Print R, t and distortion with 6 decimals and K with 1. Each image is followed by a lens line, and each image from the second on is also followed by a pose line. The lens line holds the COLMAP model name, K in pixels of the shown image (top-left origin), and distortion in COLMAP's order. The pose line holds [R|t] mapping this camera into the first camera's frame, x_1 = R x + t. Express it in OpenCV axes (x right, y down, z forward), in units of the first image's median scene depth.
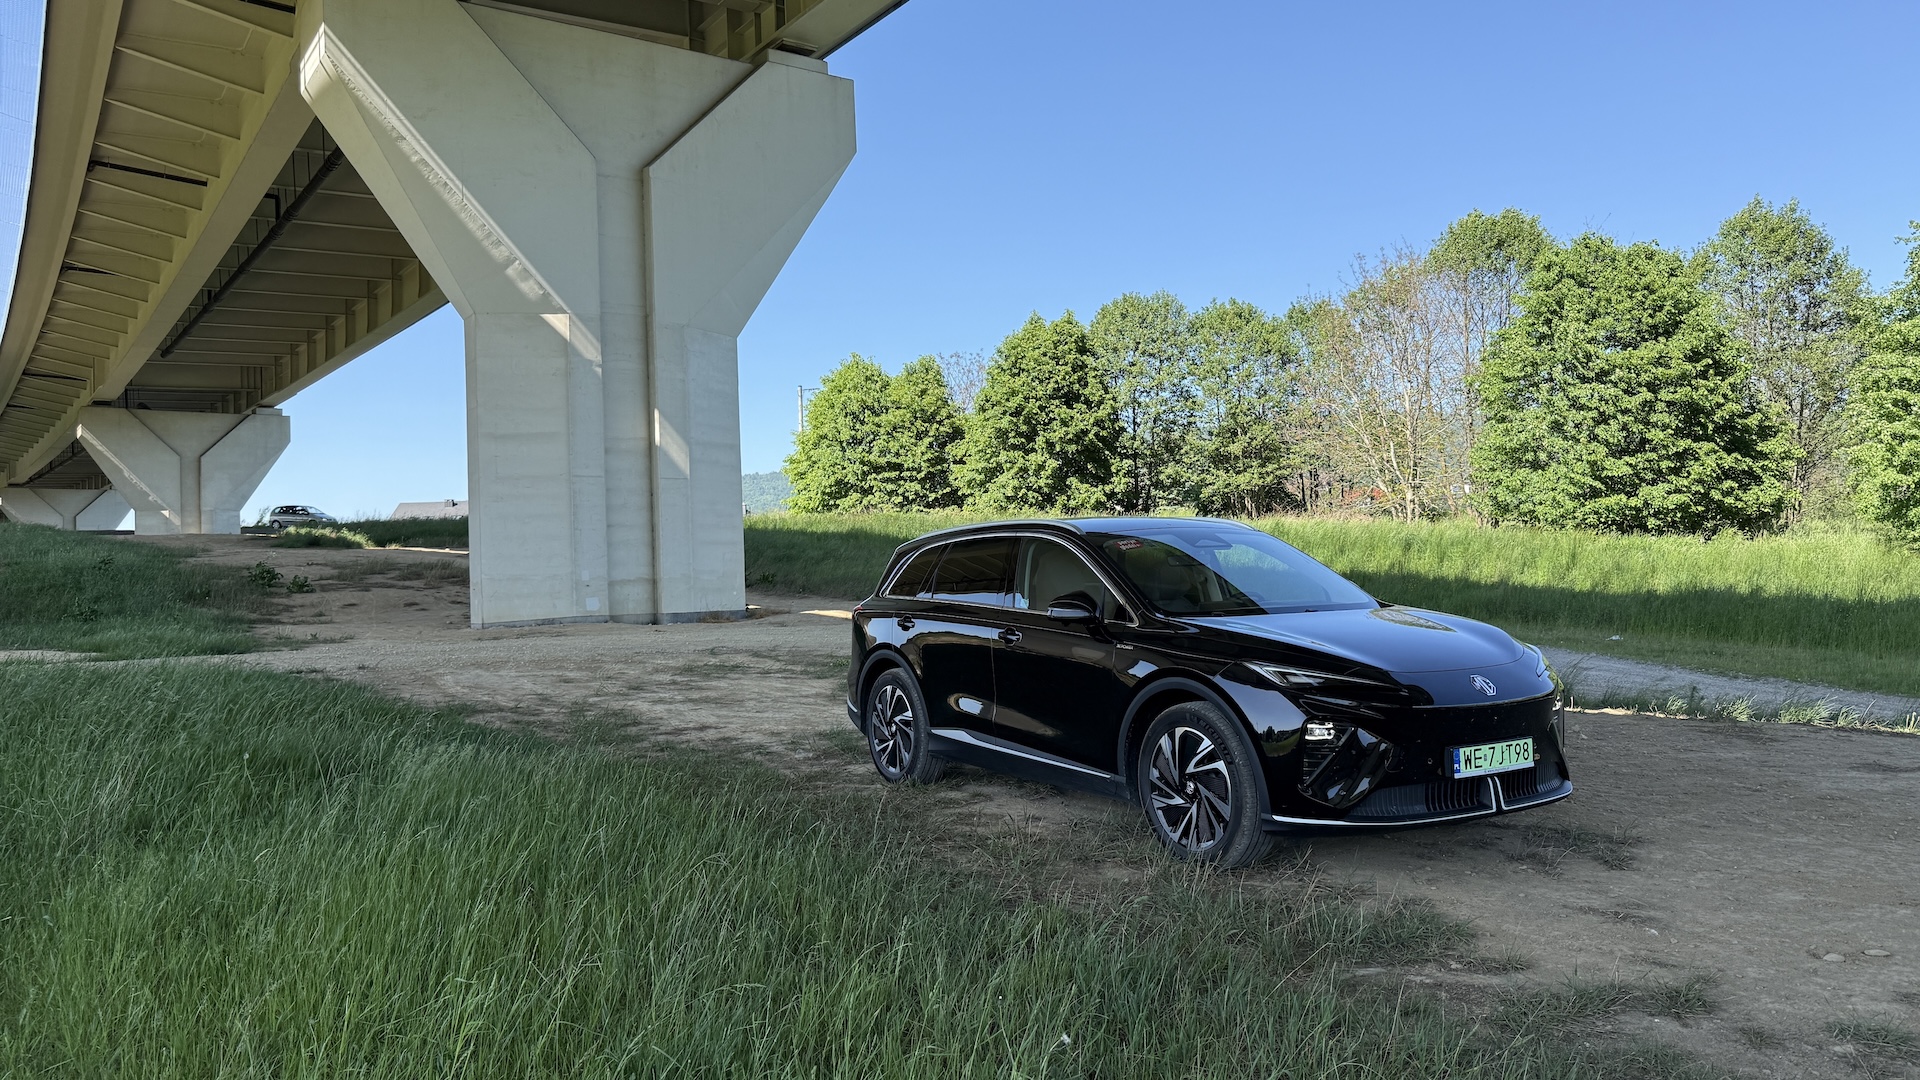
lens RADIAL K [[1343.7, 0, 957.0], [0, 1343.7, 554.3], [0, 0, 1]] dist [0.102208, -0.156946]
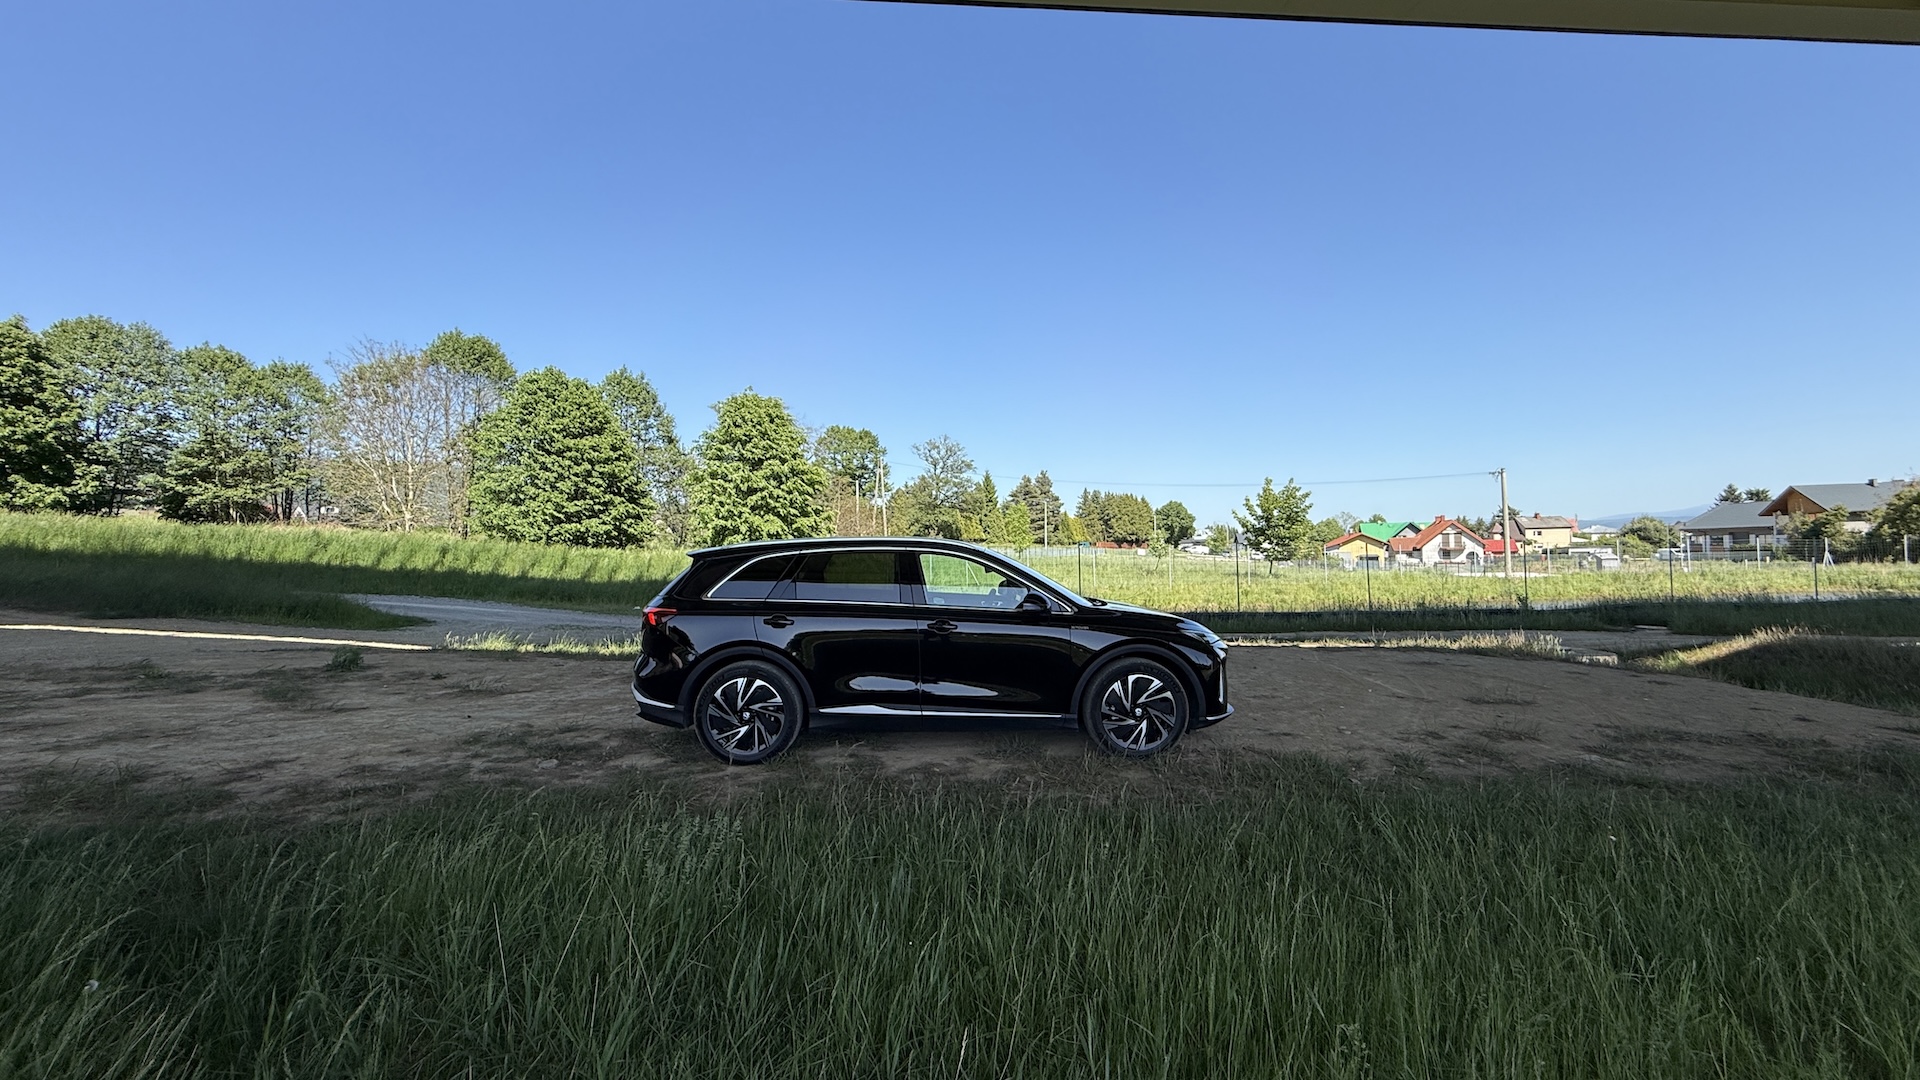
lens RADIAL K [[769.4, 0, 956.2], [0, 769.4, 534.7], [0, 0, 1]] dist [0.002043, -0.000133]
pose [[0.487555, 0.041795, 0.872091, -0.079022], [-0.015193, 0.999108, -0.039389, 0.000485], [-0.872960, 0.005955, 0.487755, 0.079727]]
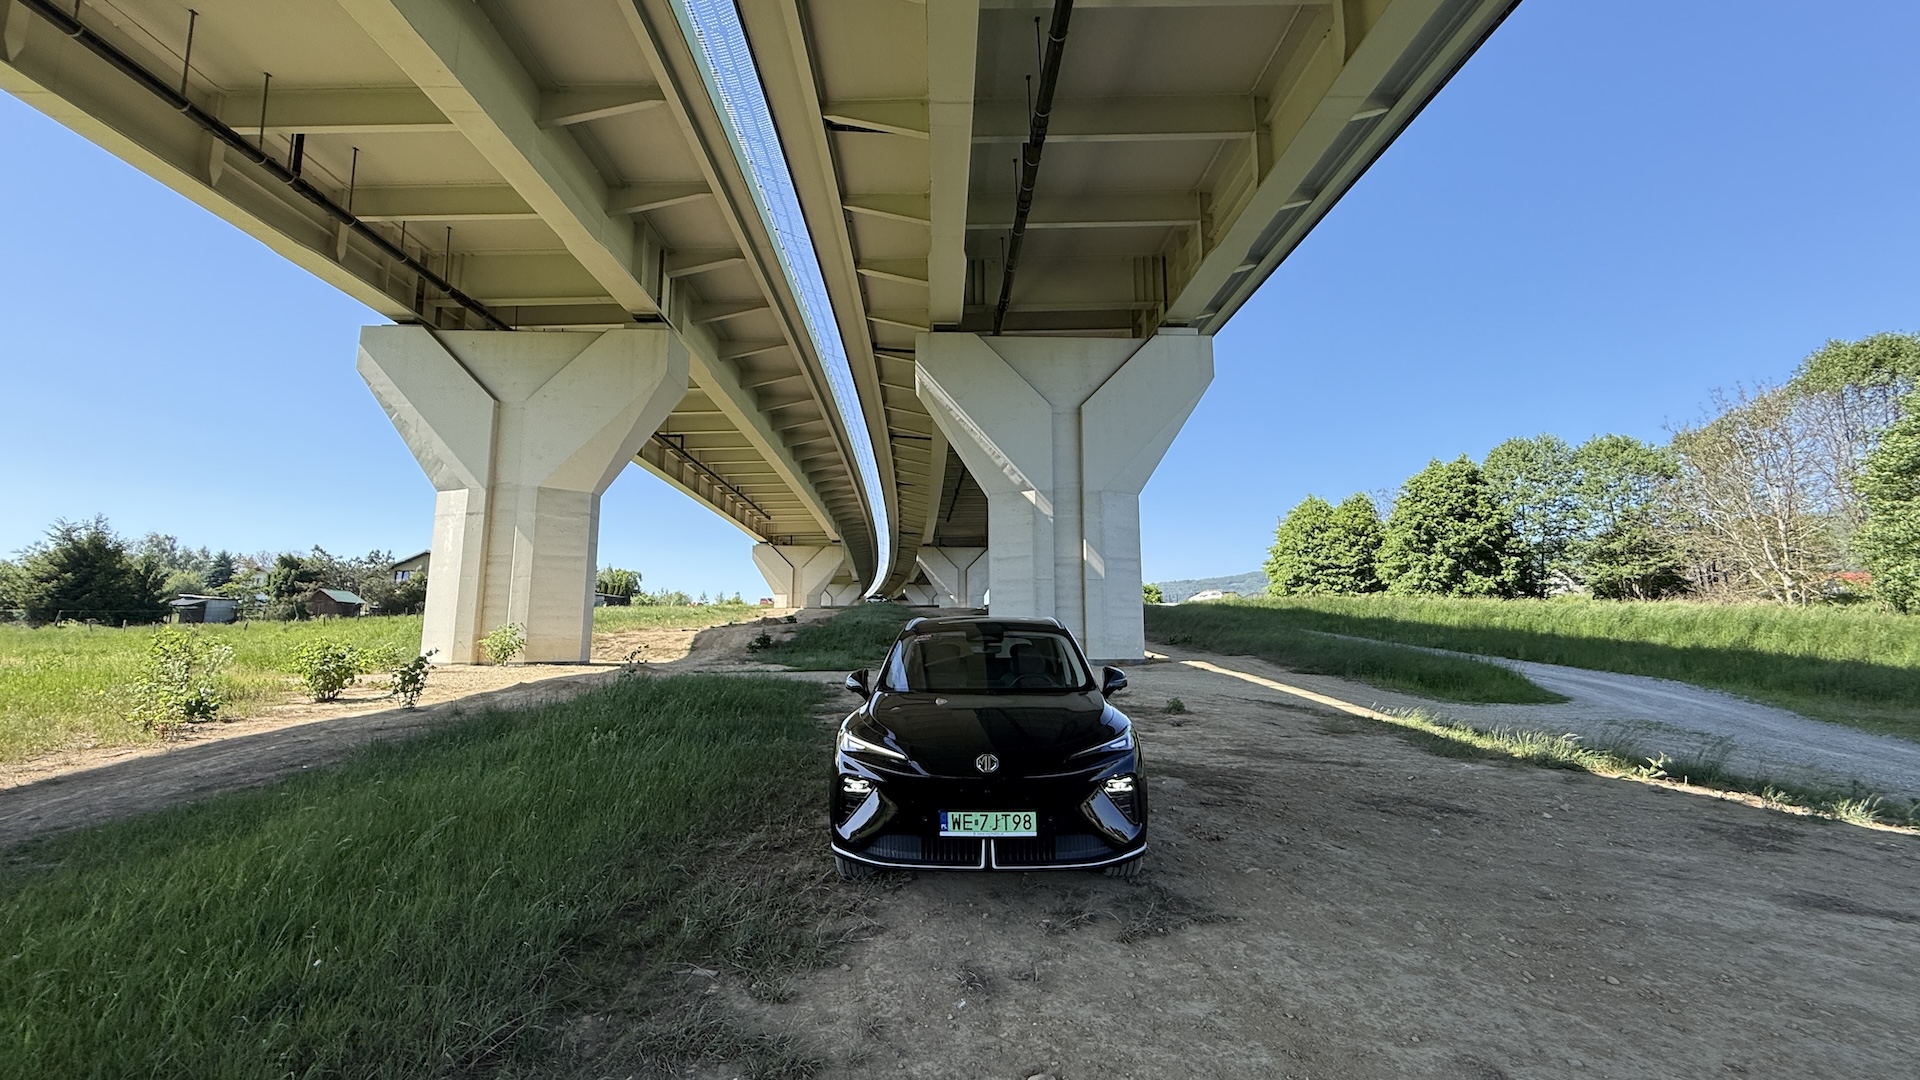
lens RADIAL K [[769.4, 0, 956.2], [0, 769.4, 534.7], [0, 0, 1]] dist [0.002043, -0.000133]
pose [[0.837016, -0.045273, -0.545303, 0.079619], [-0.013780, 0.994511, -0.103719, -0.004232], [0.547005, 0.094329, 0.831798, 0.038629]]
